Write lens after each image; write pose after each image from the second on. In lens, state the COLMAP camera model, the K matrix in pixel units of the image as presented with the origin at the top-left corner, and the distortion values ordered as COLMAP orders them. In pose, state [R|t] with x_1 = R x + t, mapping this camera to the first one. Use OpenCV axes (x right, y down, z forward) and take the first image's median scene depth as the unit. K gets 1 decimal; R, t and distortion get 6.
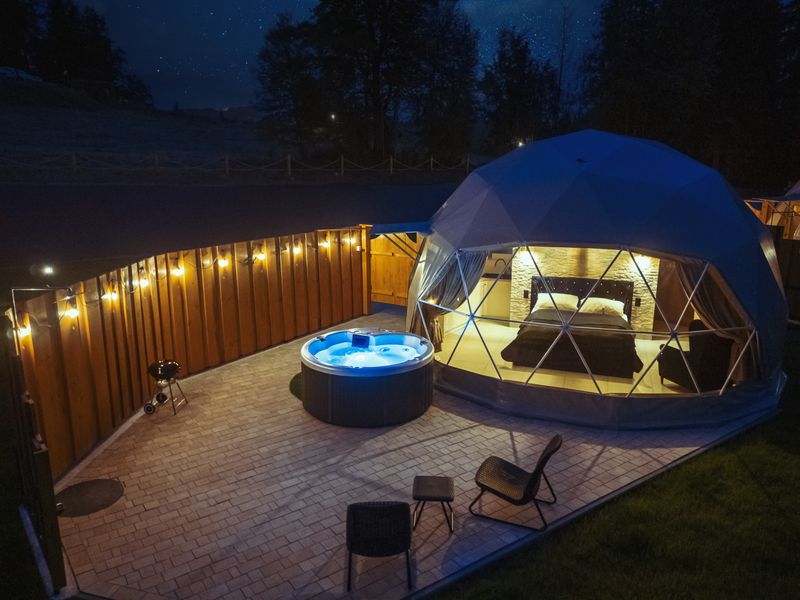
lens RADIAL K [[589.9, 0, 413.2], [0, 589.9, 301.1], [0, 0, 1]] dist [0.009096, -0.003698]
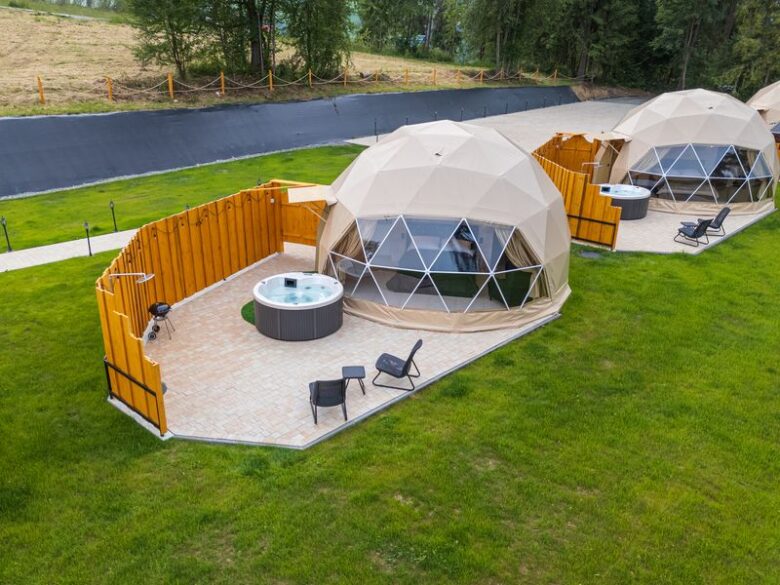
lens RADIAL K [[623.1, 0, 380.2], [0, 623.1, 292.0], [0, 0, 1]] dist [0.026410, 0.001400]
pose [[0.988700, -0.046051, 0.142662, -0.093080], [0.024219, 0.988214, 0.151148, -0.136925], [-0.147941, -0.145985, 0.978162, -0.544506]]
